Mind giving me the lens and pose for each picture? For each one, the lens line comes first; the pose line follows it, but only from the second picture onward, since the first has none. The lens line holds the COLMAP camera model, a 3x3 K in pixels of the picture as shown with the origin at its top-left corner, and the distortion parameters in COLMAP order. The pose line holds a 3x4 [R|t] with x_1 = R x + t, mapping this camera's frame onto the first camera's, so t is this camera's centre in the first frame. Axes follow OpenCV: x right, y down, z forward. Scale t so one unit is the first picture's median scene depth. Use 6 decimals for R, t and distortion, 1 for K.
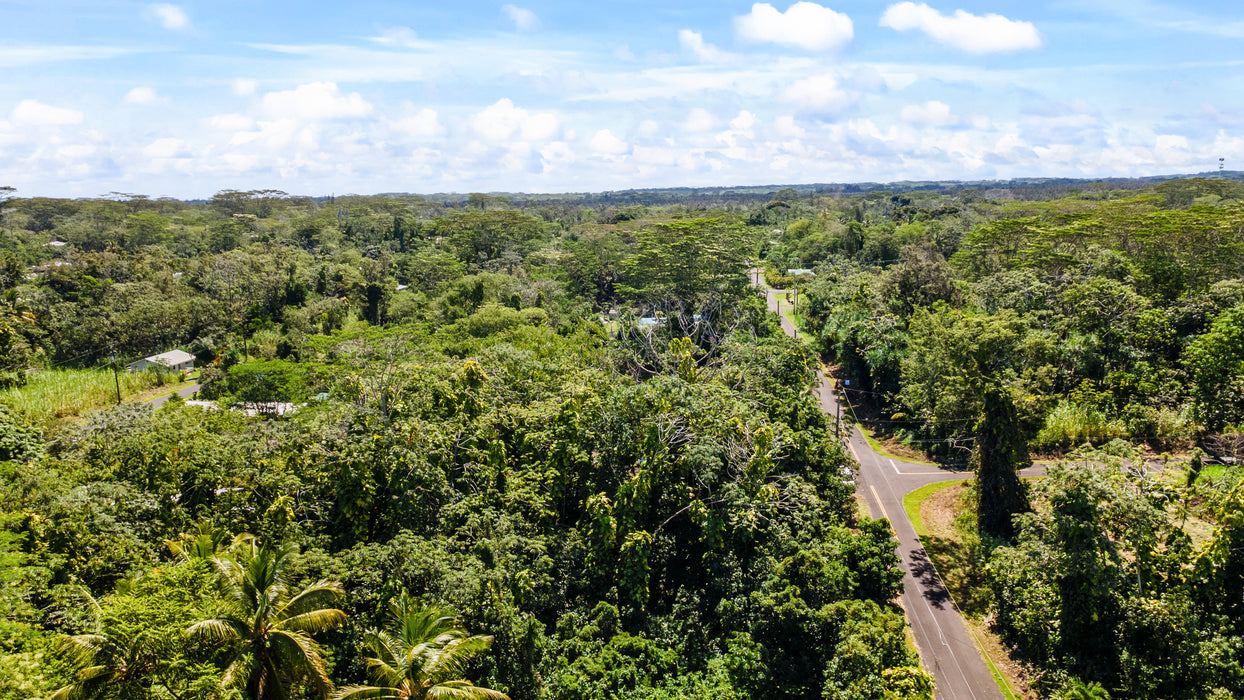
lens RADIAL K [[875.1, 0, 599.0], [0, 875.1, 347.4], [0, 0, 1]] dist [0.032627, 0.001827]
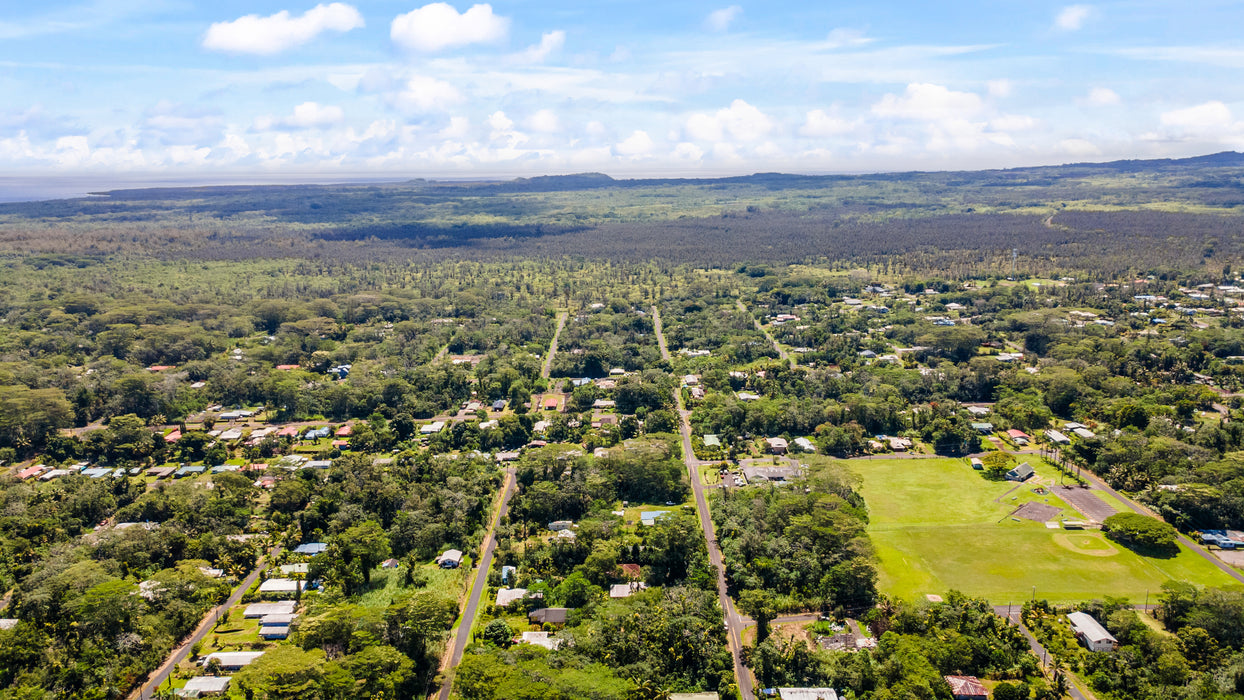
lens RADIAL K [[875.1, 0, 599.0], [0, 875.1, 347.4], [0, 0, 1]] dist [0.032627, 0.001827]
pose [[0.994061, -0.019660, 0.107036, -0.901838], [0.016186, 0.999317, 0.033224, -1.688034], [-0.107616, -0.031294, 0.993700, -3.765405]]
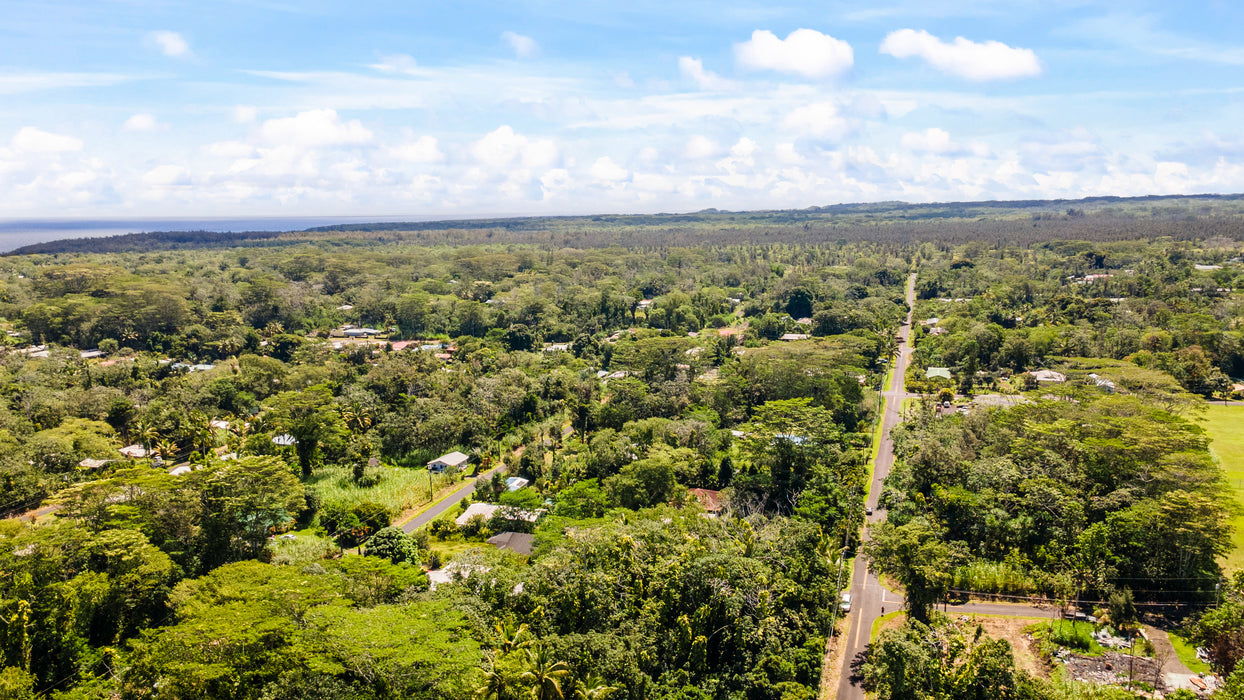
lens RADIAL K [[862.5, 0, 622.0], [0, 862.5, 350.0], [0, 0, 1]] dist [0.029474, 0.006071]
pose [[0.978529, 0.030045, -0.203906, 0.274747], [-0.032804, 0.999410, -0.010162, -0.467542], [0.203481, 0.016633, 0.978938, -1.125456]]
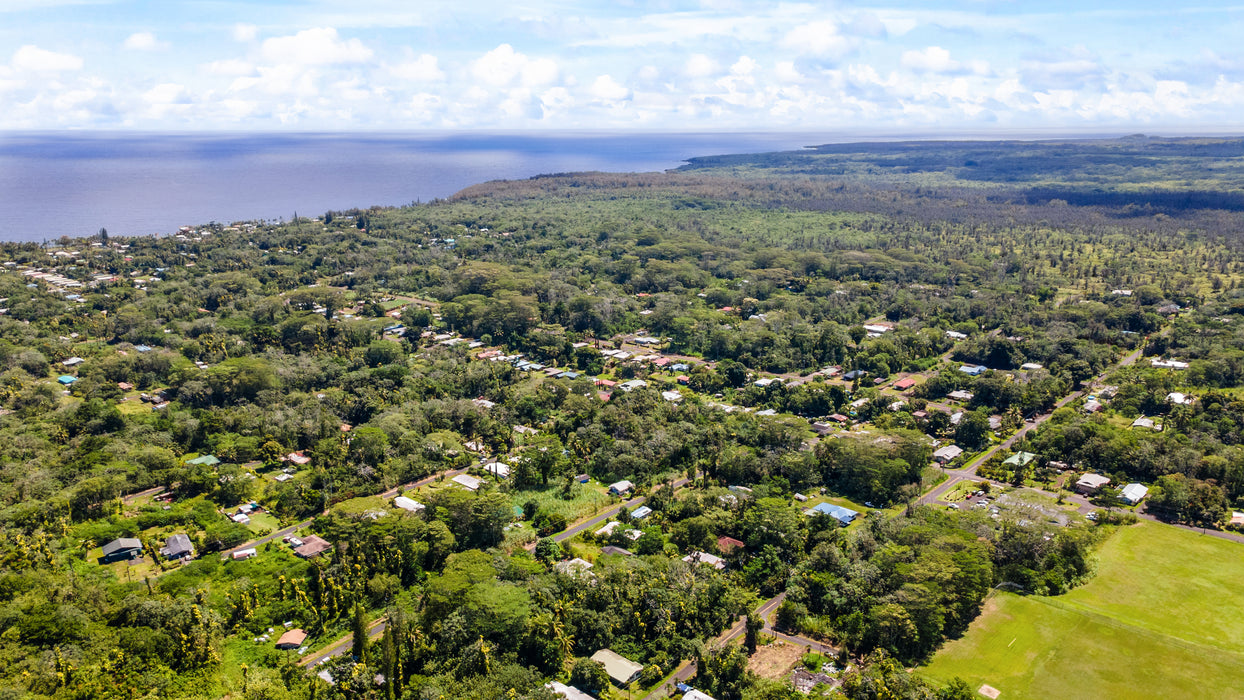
lens RADIAL K [[886.8, 0, 622.0], [0, 886.8, 350.0], [0, 0, 1]] dist [-0.002736, 0.000439]
pose [[0.800080, 0.148229, -0.581292, 2.622194], [-0.099482, 0.988359, 0.115106, -1.847767], [0.591587, -0.034266, 0.805513, -2.979355]]
